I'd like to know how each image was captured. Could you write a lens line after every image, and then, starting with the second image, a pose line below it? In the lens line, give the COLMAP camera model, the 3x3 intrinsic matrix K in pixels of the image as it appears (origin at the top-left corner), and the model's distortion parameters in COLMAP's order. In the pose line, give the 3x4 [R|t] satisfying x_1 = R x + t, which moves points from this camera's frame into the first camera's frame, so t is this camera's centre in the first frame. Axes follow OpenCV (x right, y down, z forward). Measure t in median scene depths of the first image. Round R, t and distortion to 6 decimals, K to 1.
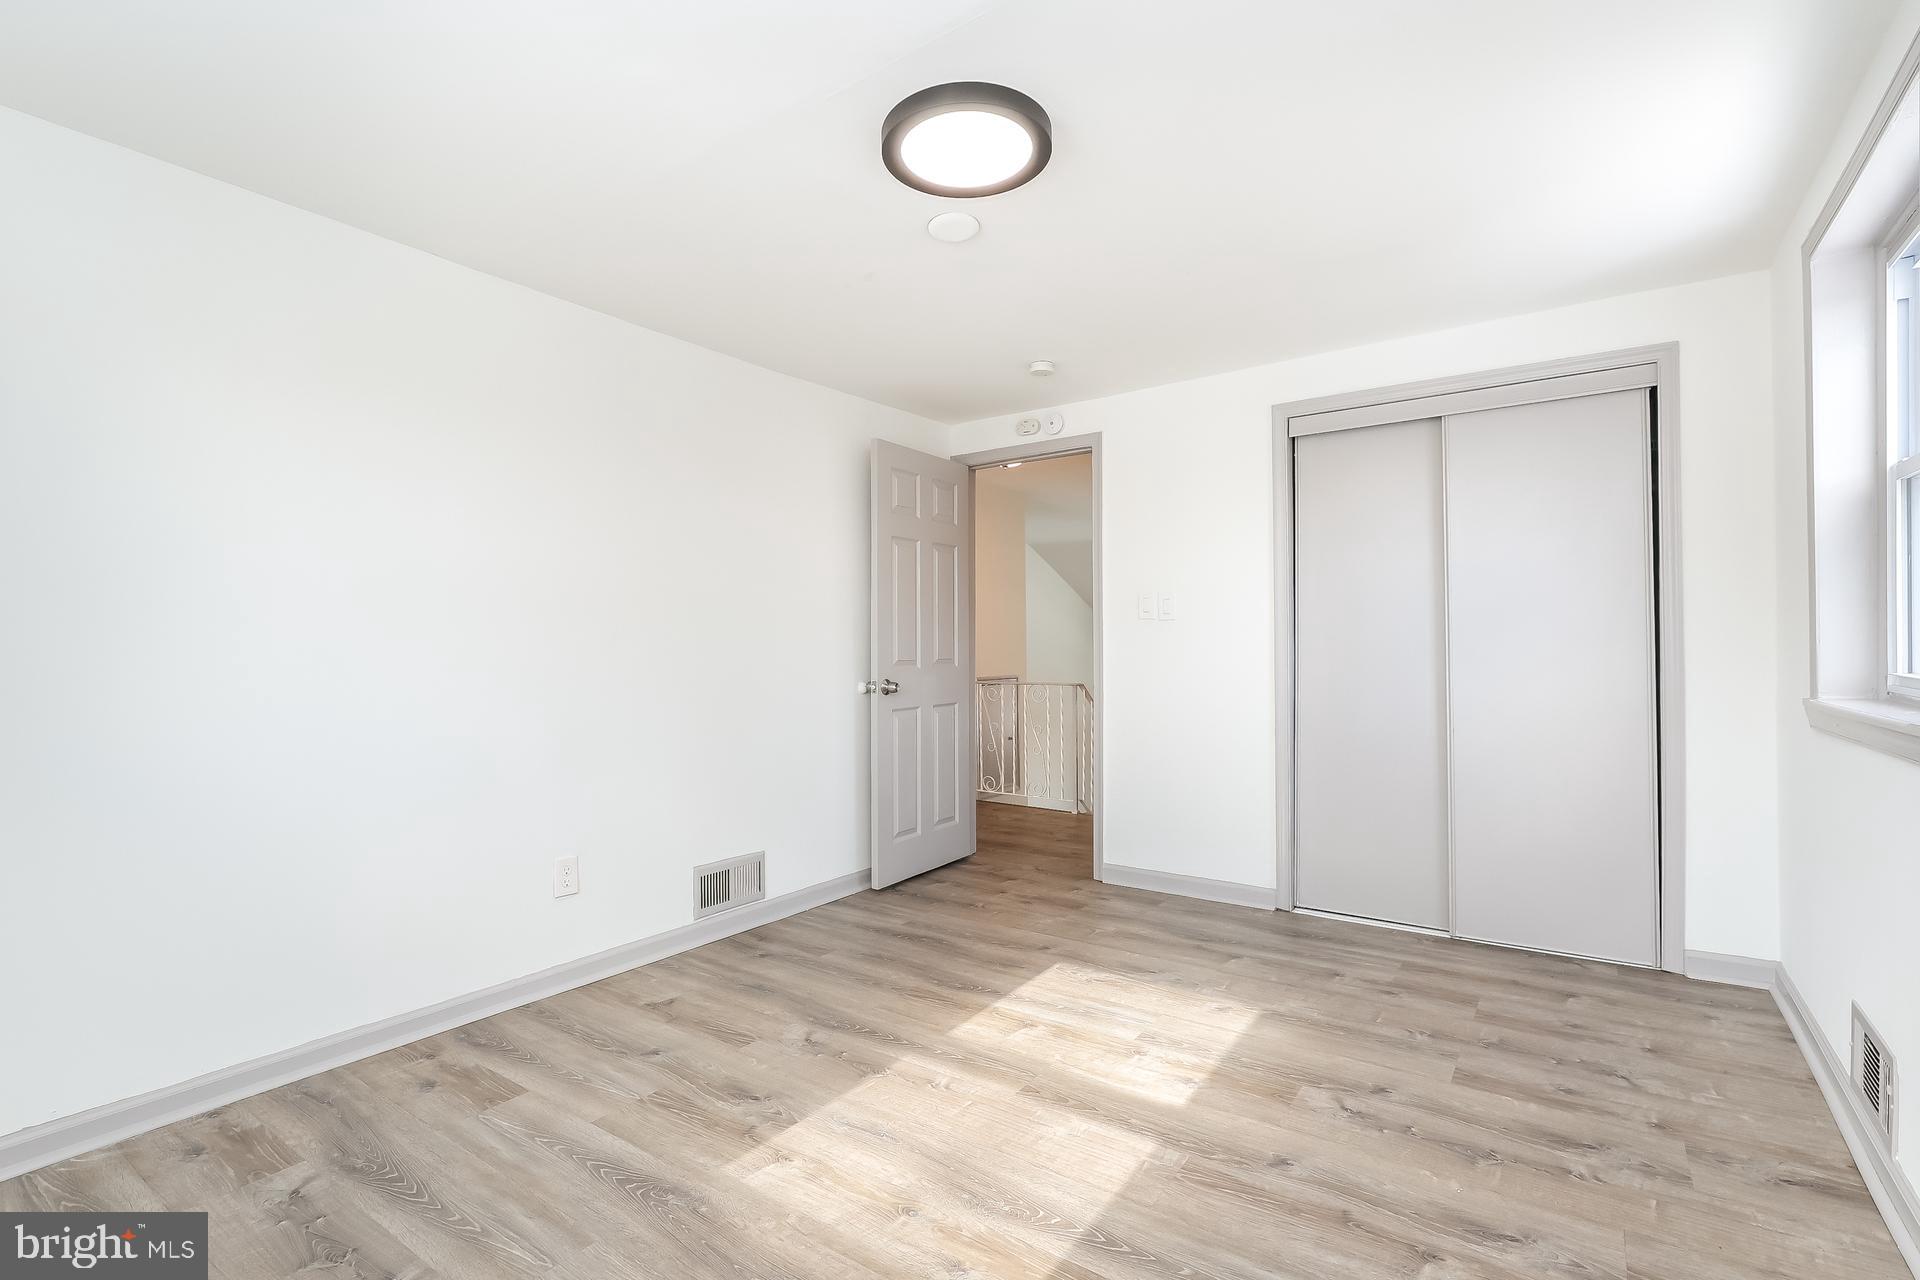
lens RADIAL K [[876.4, 0, 962.0], [0, 876.4, 631.4], [0, 0, 1]] dist [-0.002326, 0.000348]
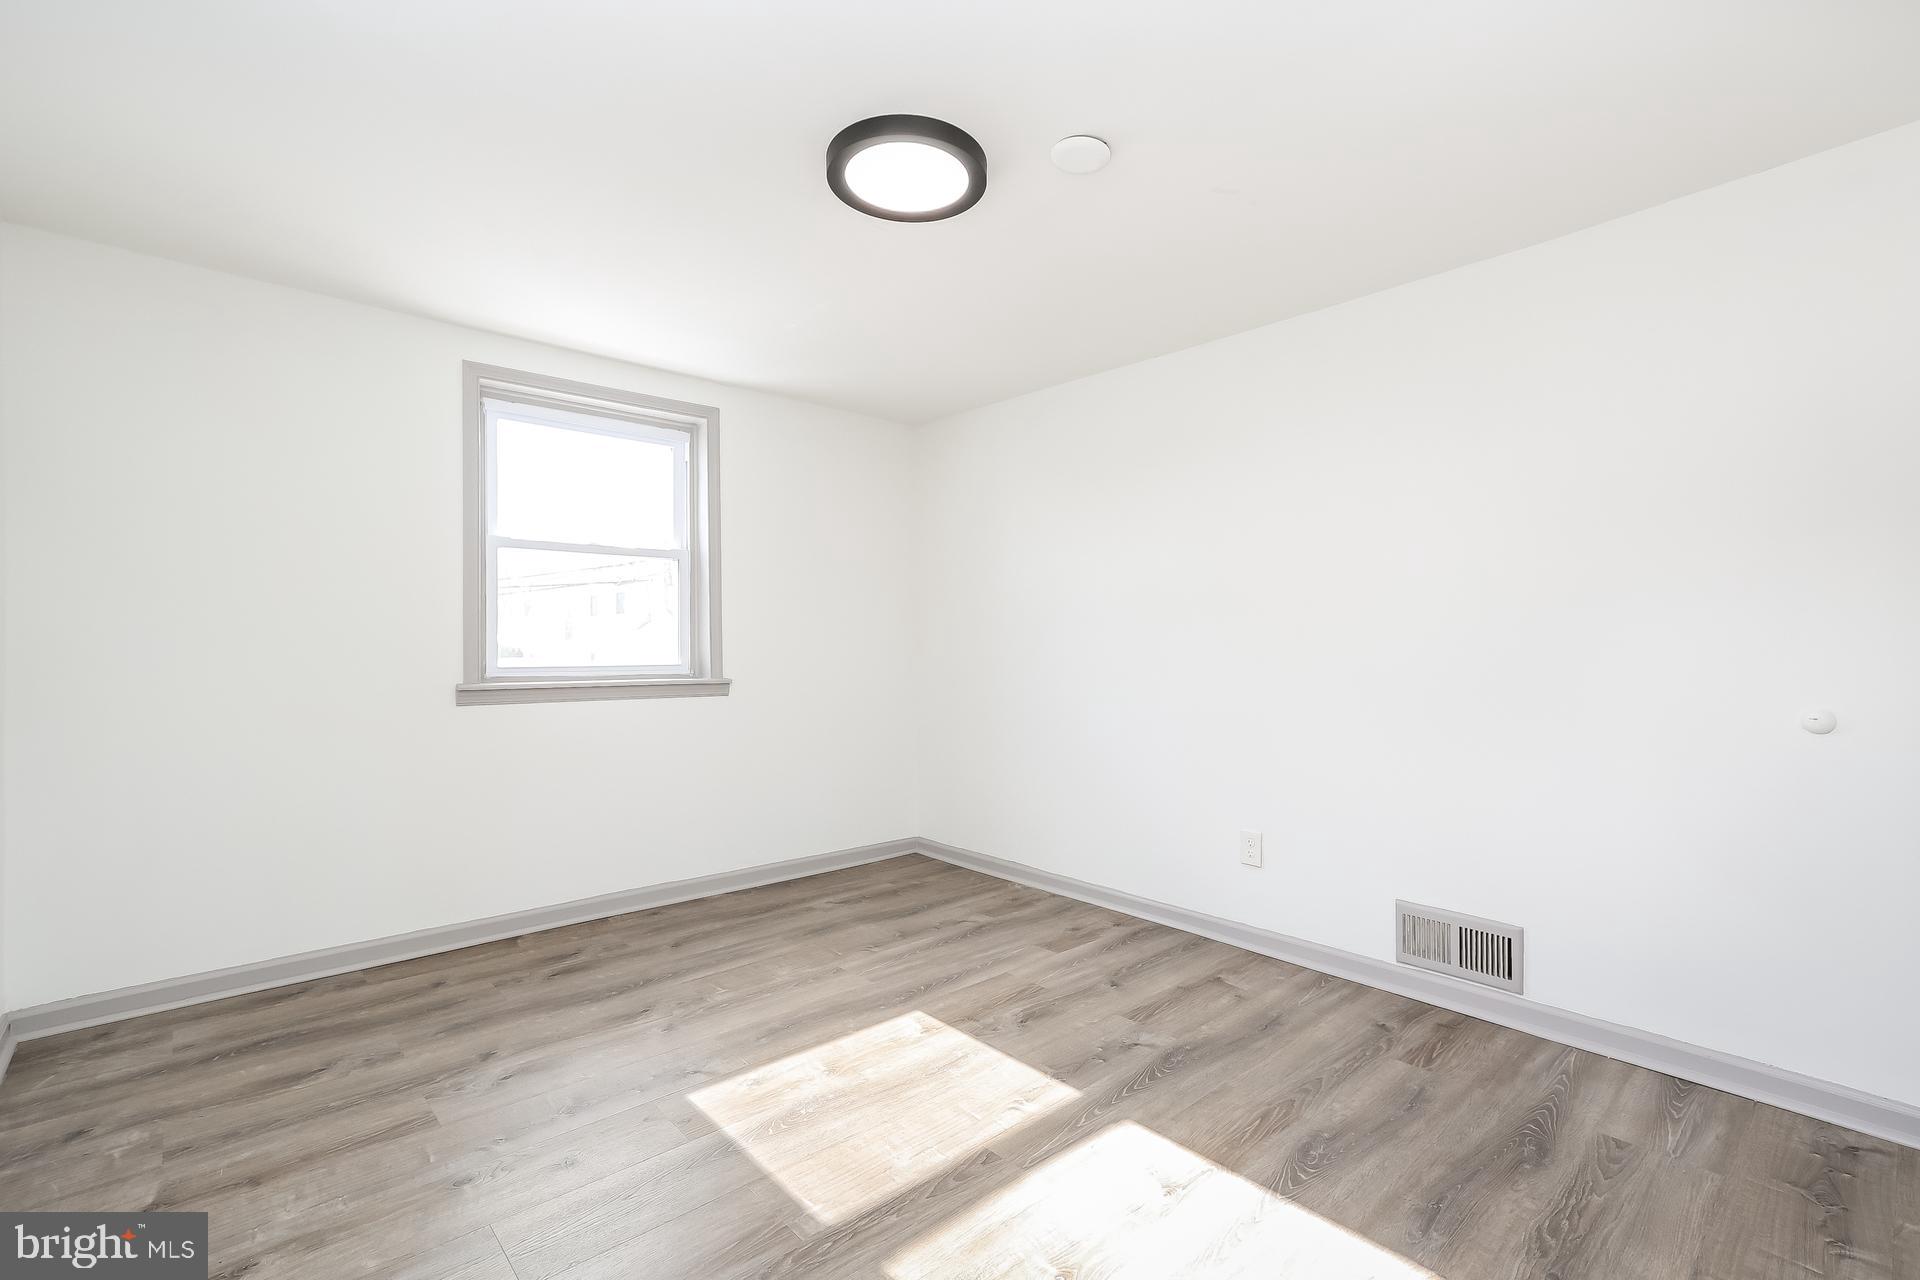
lens RADIAL K [[860.9, 0, 969.8], [0, 860.9, 622.2], [0, 0, 1]] dist [0.021091, 0.001228]
pose [[-0.214350, -0.018664, -0.976579, 0.884716], [0.022135, 0.999468, -0.023960, 0.014433], [0.976506, -0.026753, -0.213823, 1.123455]]
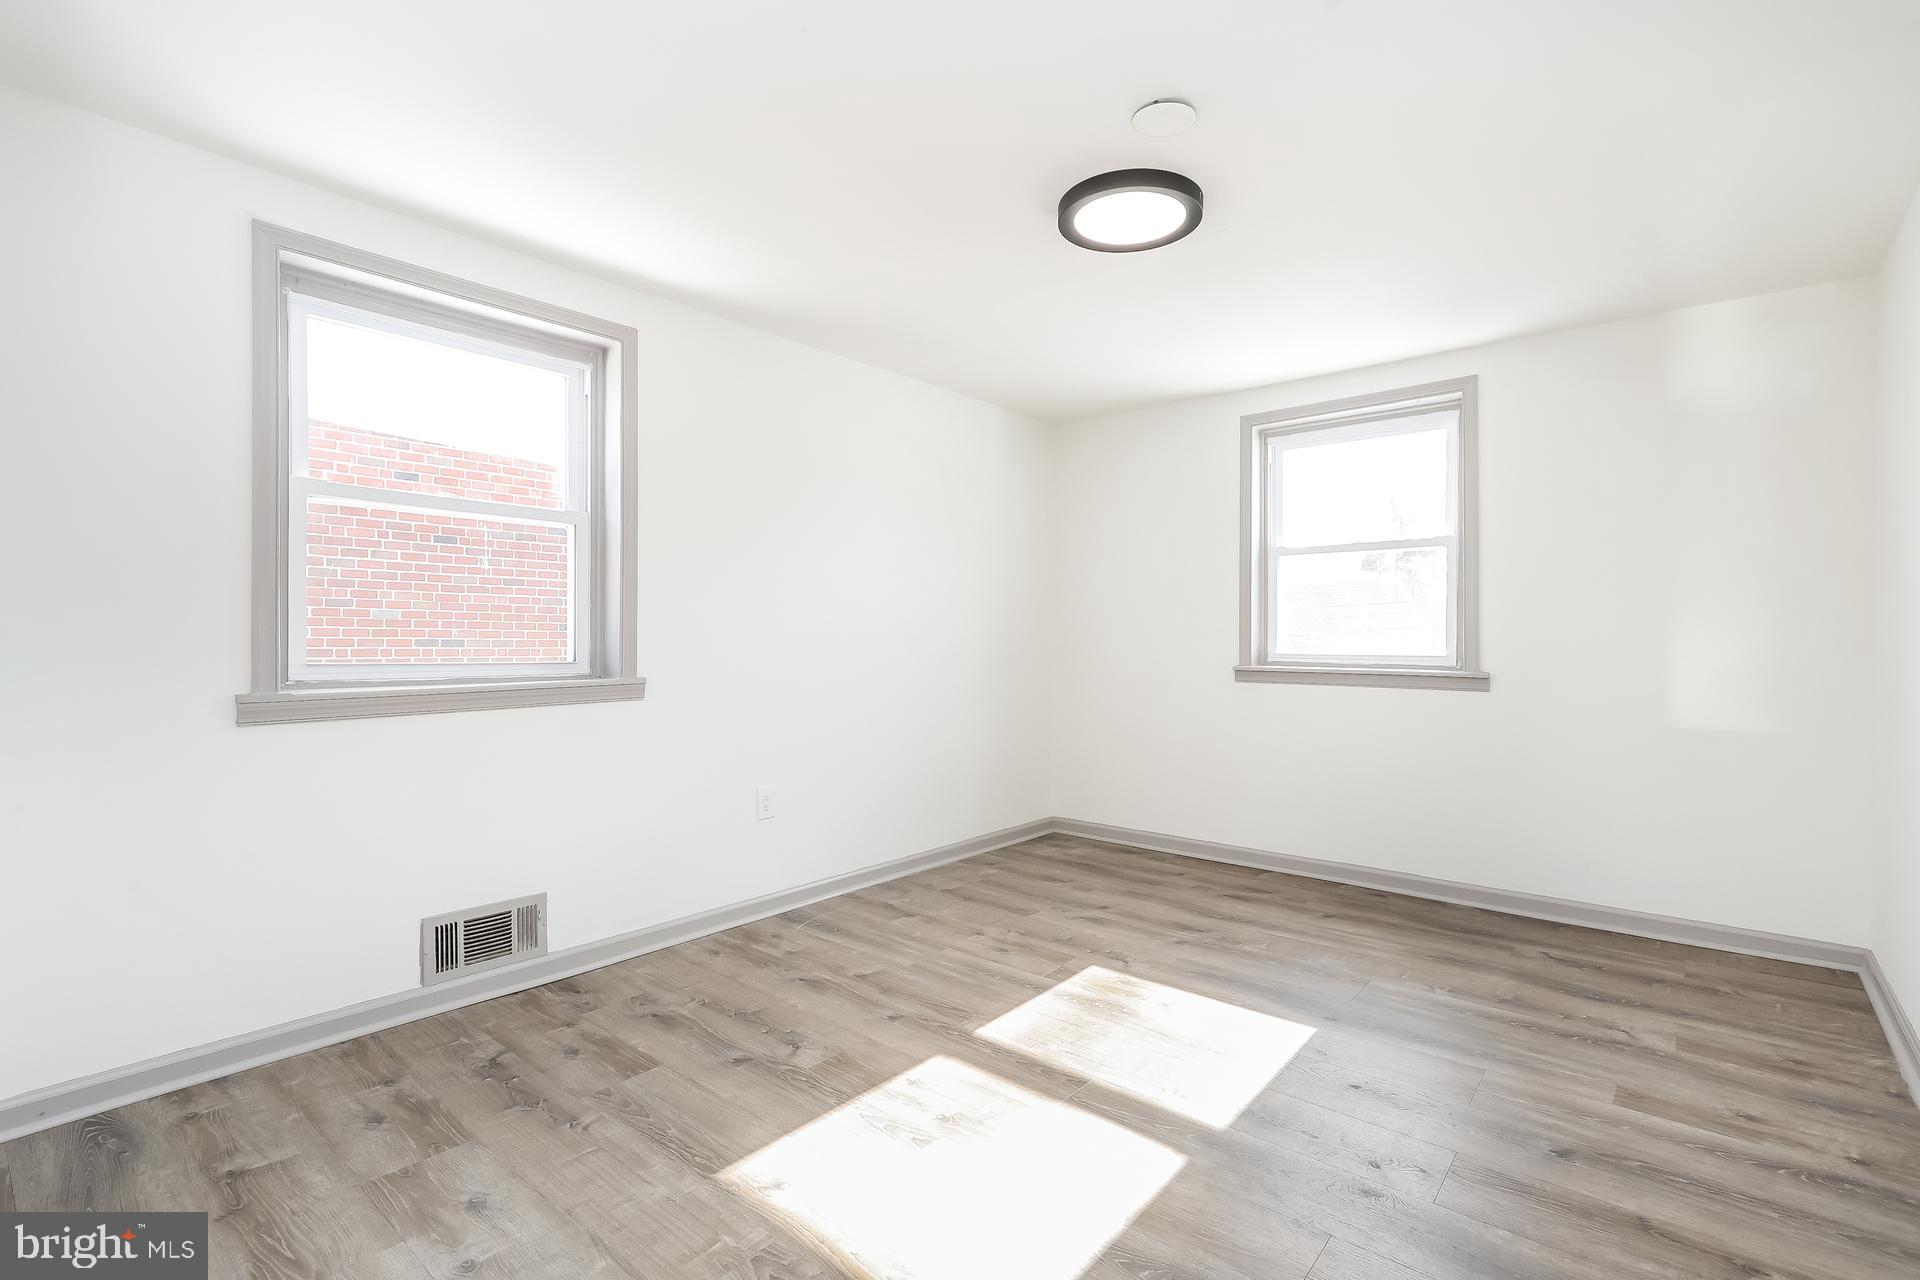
lens RADIAL K [[876.4, 0, 962.0], [0, 876.4, 631.4], [0, 0, 1]] dist [-0.002326, 0.000348]
pose [[-0.996496, 0.007527, 0.083297, 0.115508], [0.005300, 0.999624, -0.026917, 0.037390], [-0.083468, -0.026381, -0.996161, 1.918226]]
